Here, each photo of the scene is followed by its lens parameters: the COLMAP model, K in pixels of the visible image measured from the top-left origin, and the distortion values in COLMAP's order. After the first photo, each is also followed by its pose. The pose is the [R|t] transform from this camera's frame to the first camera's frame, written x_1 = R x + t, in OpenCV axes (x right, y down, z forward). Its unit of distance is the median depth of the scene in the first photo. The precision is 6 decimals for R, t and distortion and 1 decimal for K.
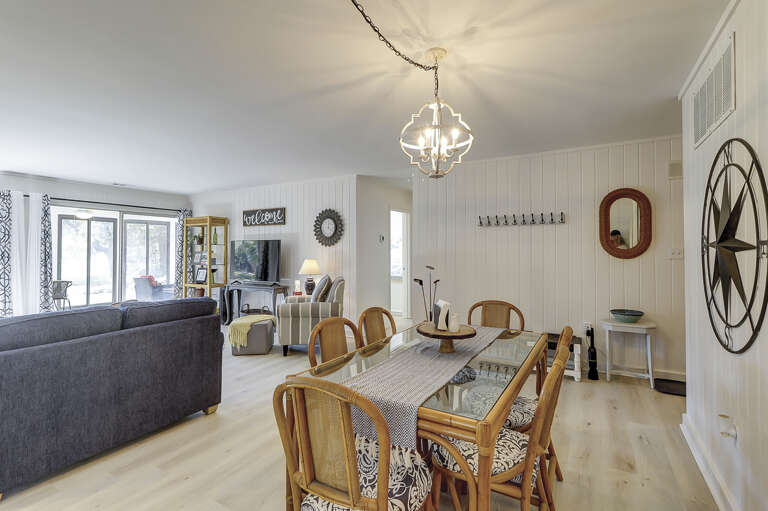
lens RADIAL K [[371.9, 0, 379.8], [0, 371.9, 254.5], [0, 0, 1]] dist [-0.006679, 0.004045]
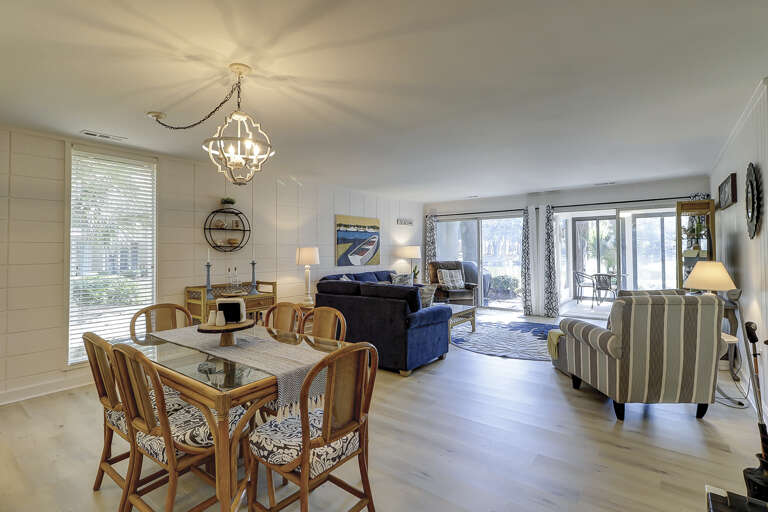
lens RADIAL K [[371.9, 0, 385.9], [0, 371.9, 250.2], [0, 0, 1]] dist [-0.006679, 0.004045]
pose [[-0.124426, -0.003018, -0.992224, 0.583393], [0.002234, 0.999992, -0.003322, -0.002638], [0.992226, -0.002630, -0.124418, 0.775288]]
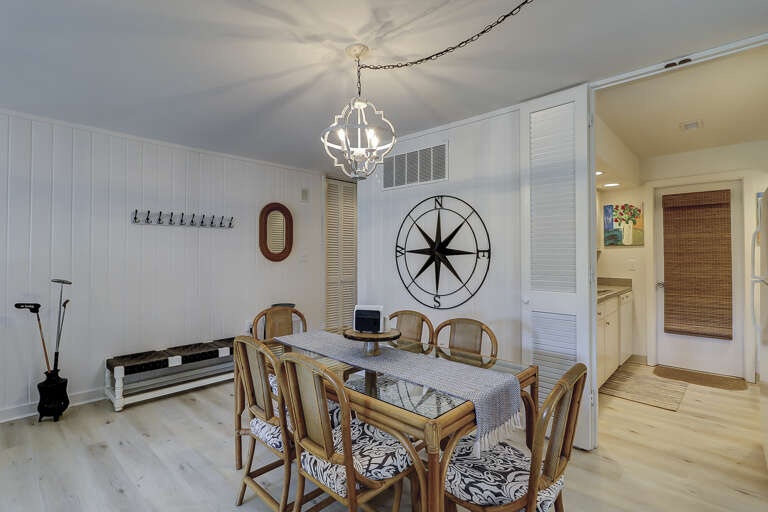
lens RADIAL K [[371.9, 0, 388.2], [0, 371.9, 254.6], [0, 0, 1]] dist [-0.006679, 0.004045]
pose [[0.212445, 0.003614, 0.977166, -0.387812], [0.009879, 0.999934, -0.005846, -0.001720], [-0.977123, 0.010895, 0.212395, 0.359882]]
